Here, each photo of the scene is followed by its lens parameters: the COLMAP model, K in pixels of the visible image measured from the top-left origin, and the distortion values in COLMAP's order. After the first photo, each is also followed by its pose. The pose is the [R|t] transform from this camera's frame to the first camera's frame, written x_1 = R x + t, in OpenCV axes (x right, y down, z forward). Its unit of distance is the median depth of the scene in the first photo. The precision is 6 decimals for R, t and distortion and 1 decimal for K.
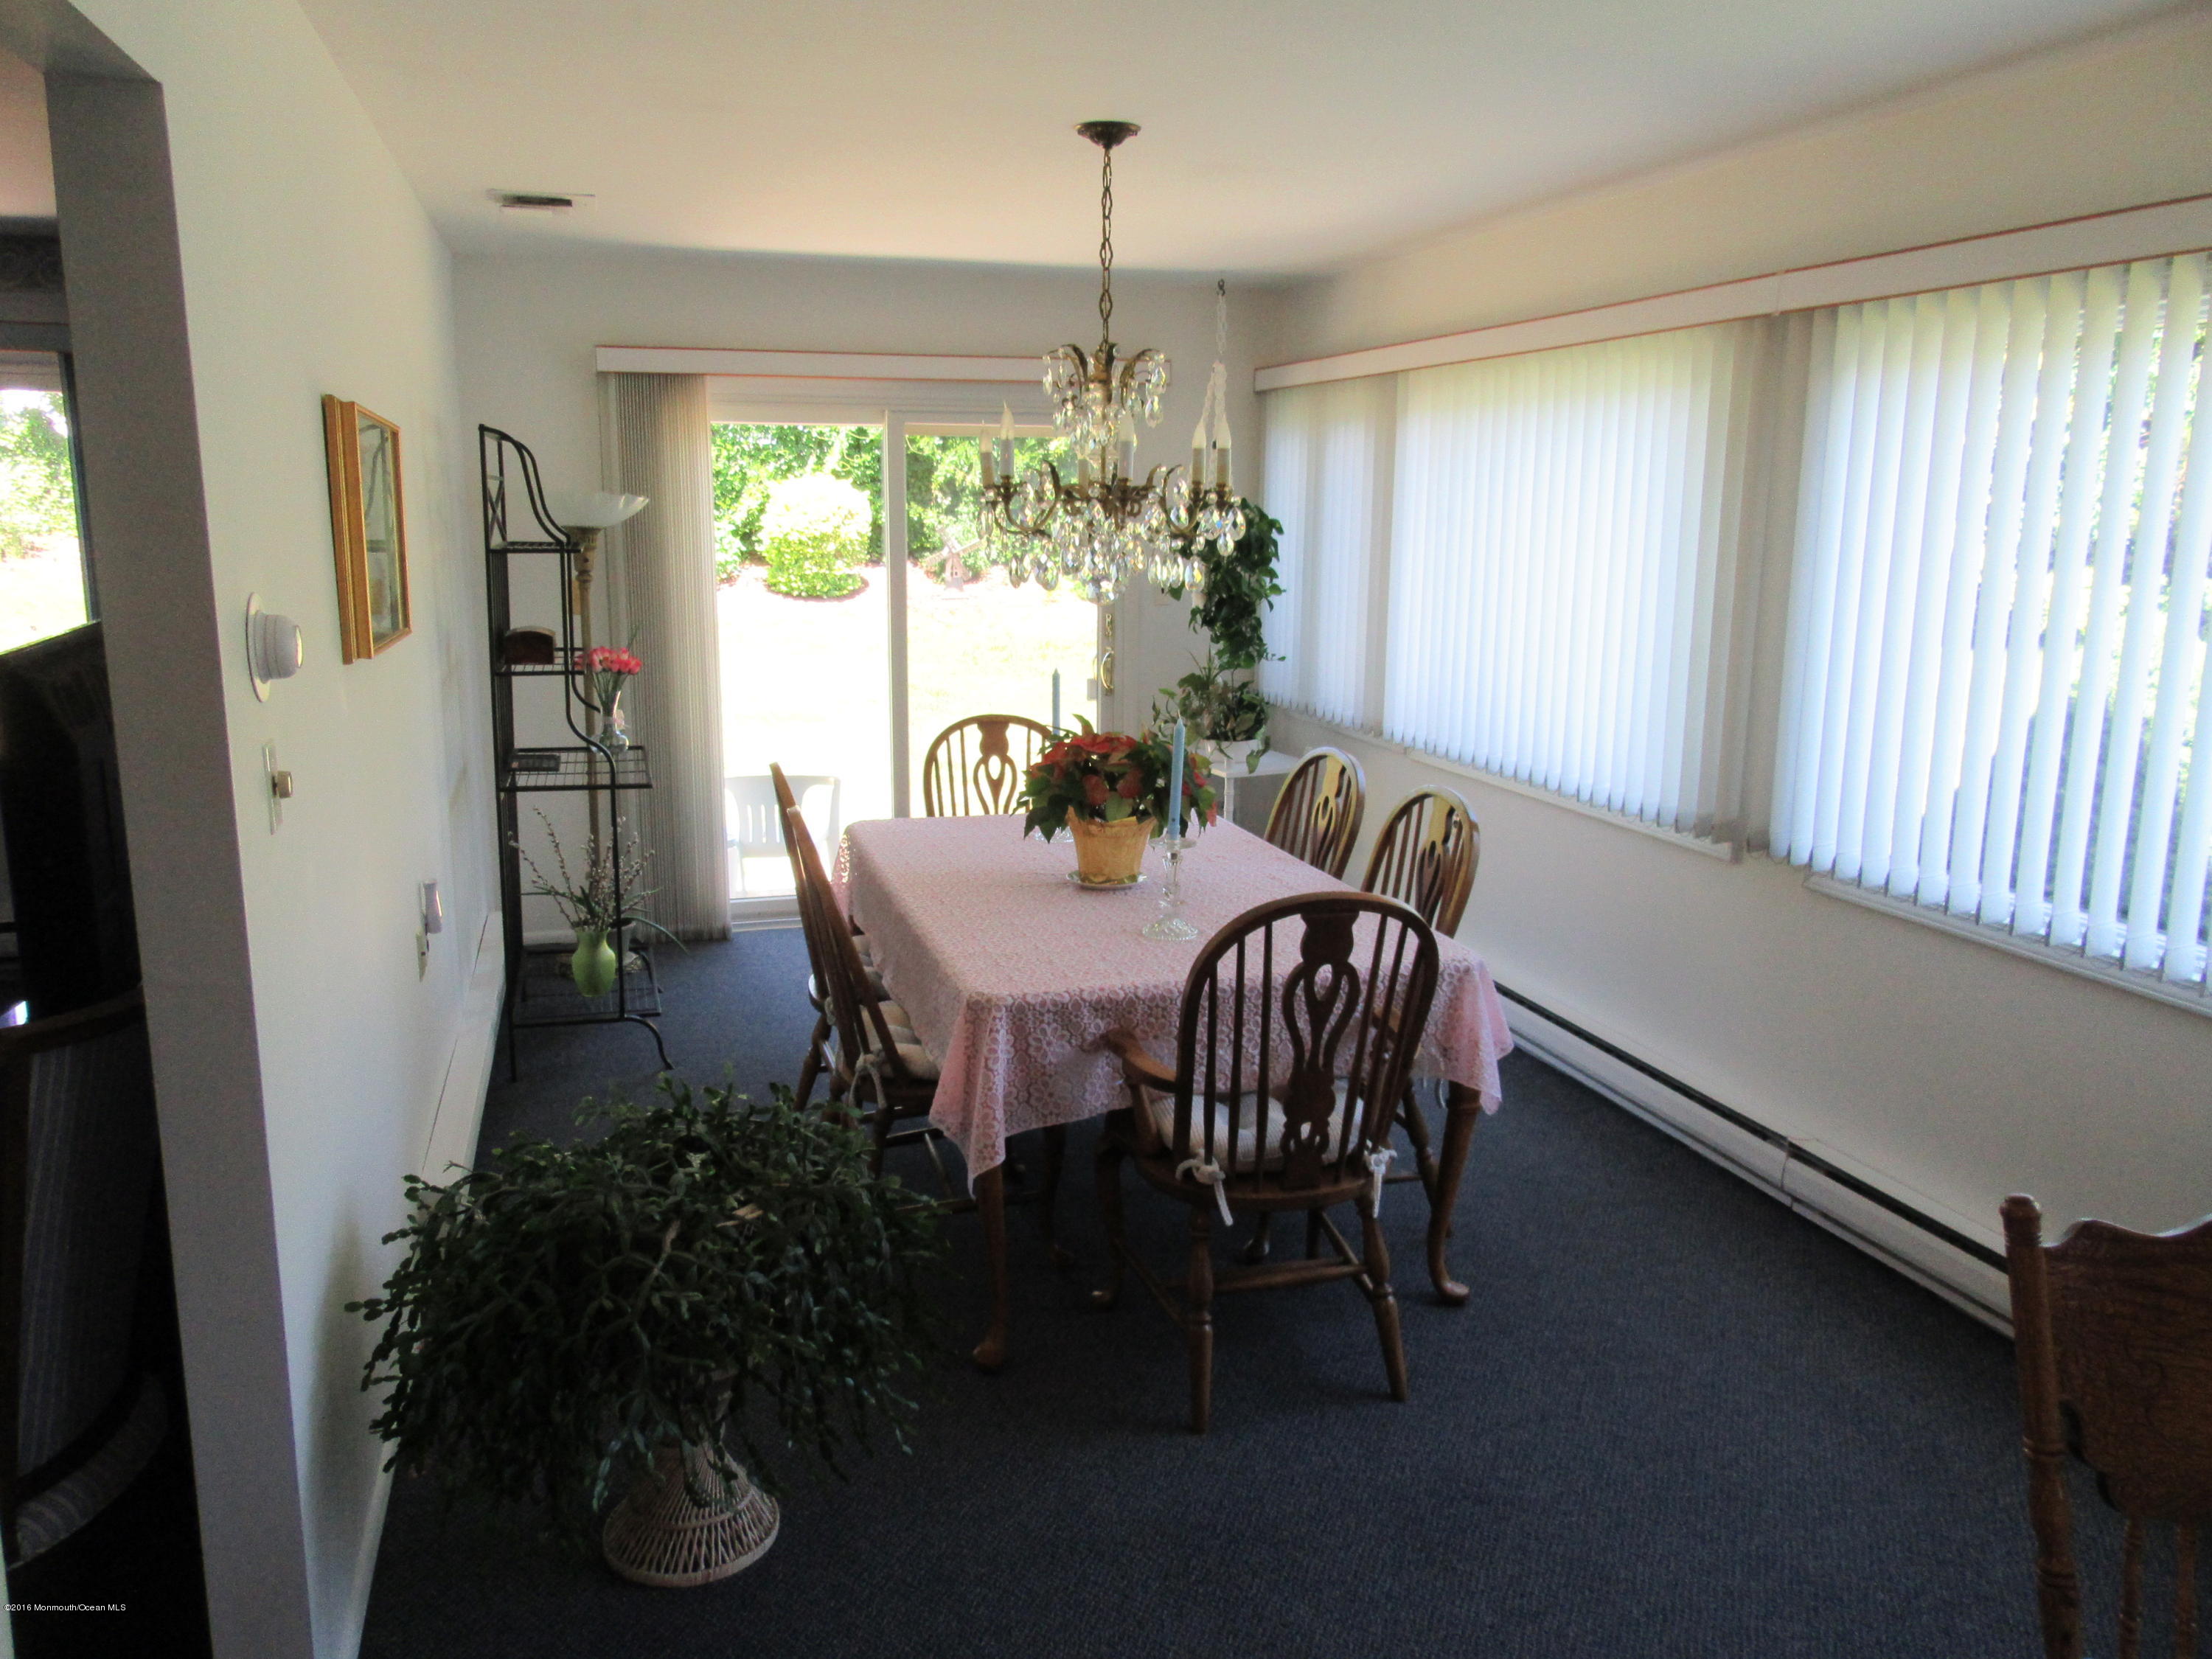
lens RADIAL K [[1635.0, 0, 1104.1], [0, 1635.0, 823.4], [0, 0, 1]] dist [-0.015819, 0.009947]
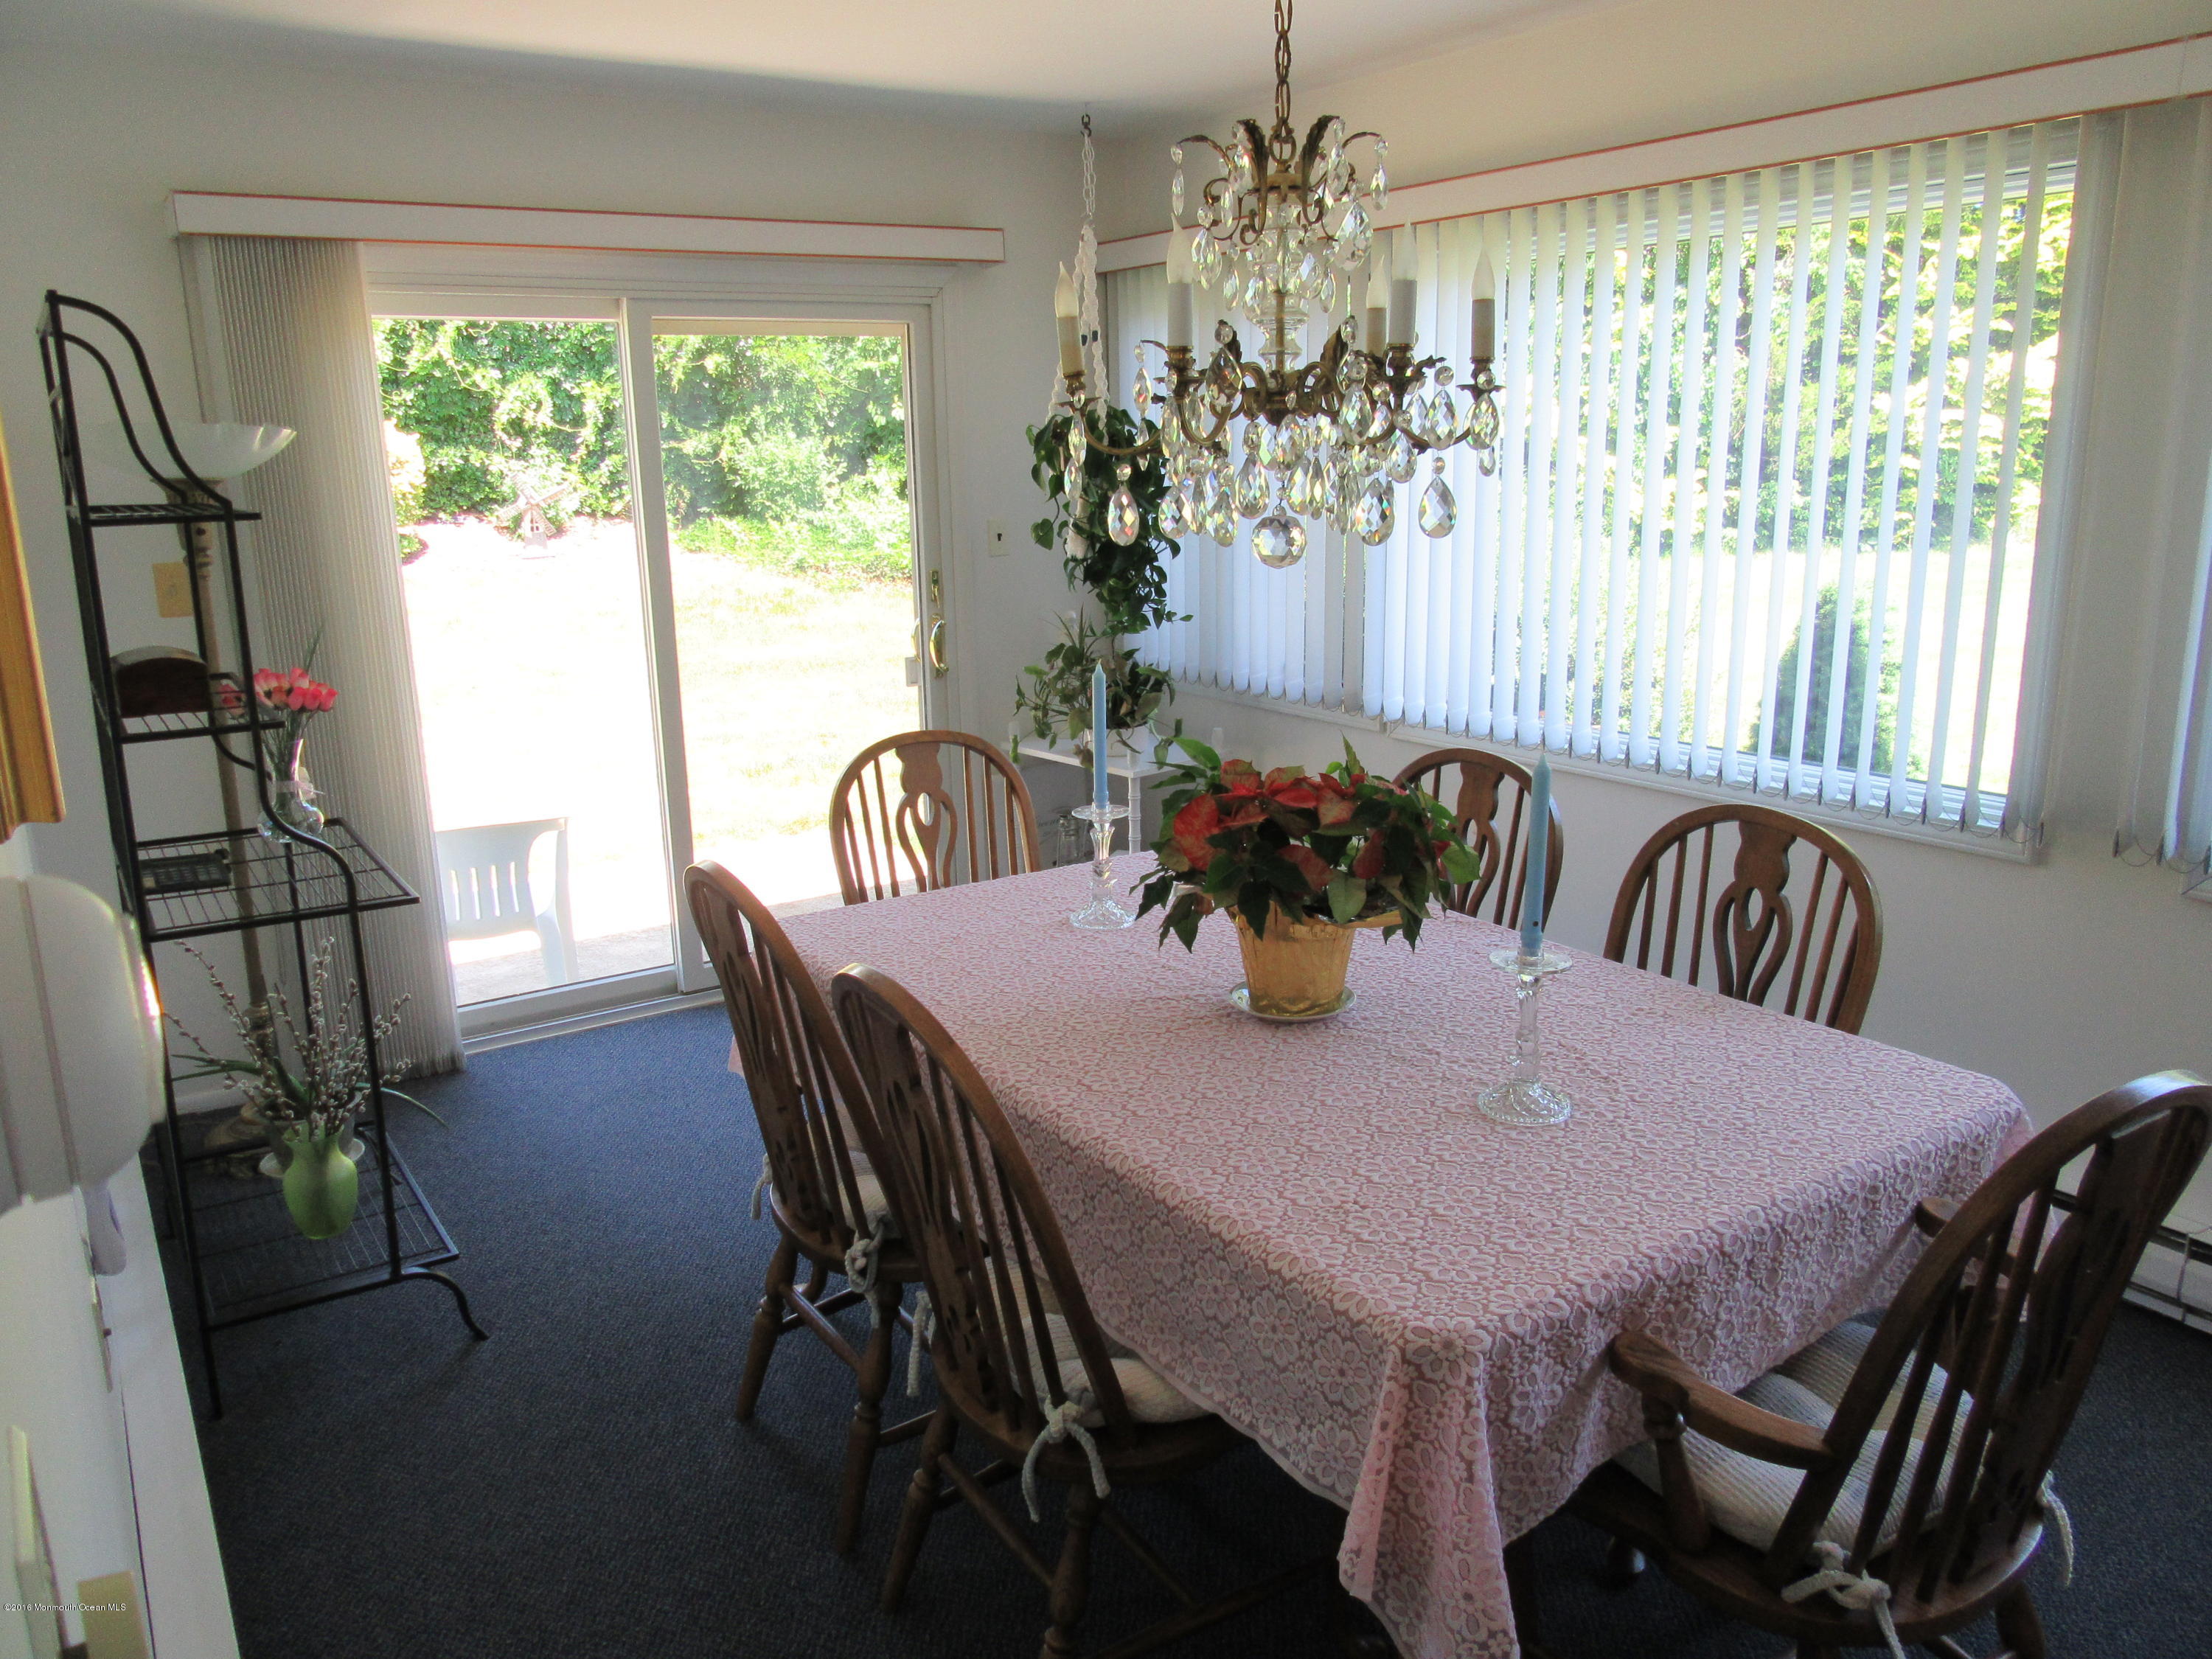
lens RADIAL K [[1635.0, 0, 1109.7], [0, 1635.0, 831.6], [0, 0, 1]] dist [-0.015819, 0.009947]
pose [[0.956941, -0.097112, 0.273558, -0.157948], [0.085424, 0.994861, 0.054347, -0.048330], [-0.277430, -0.028639, 0.960319, 0.282008]]
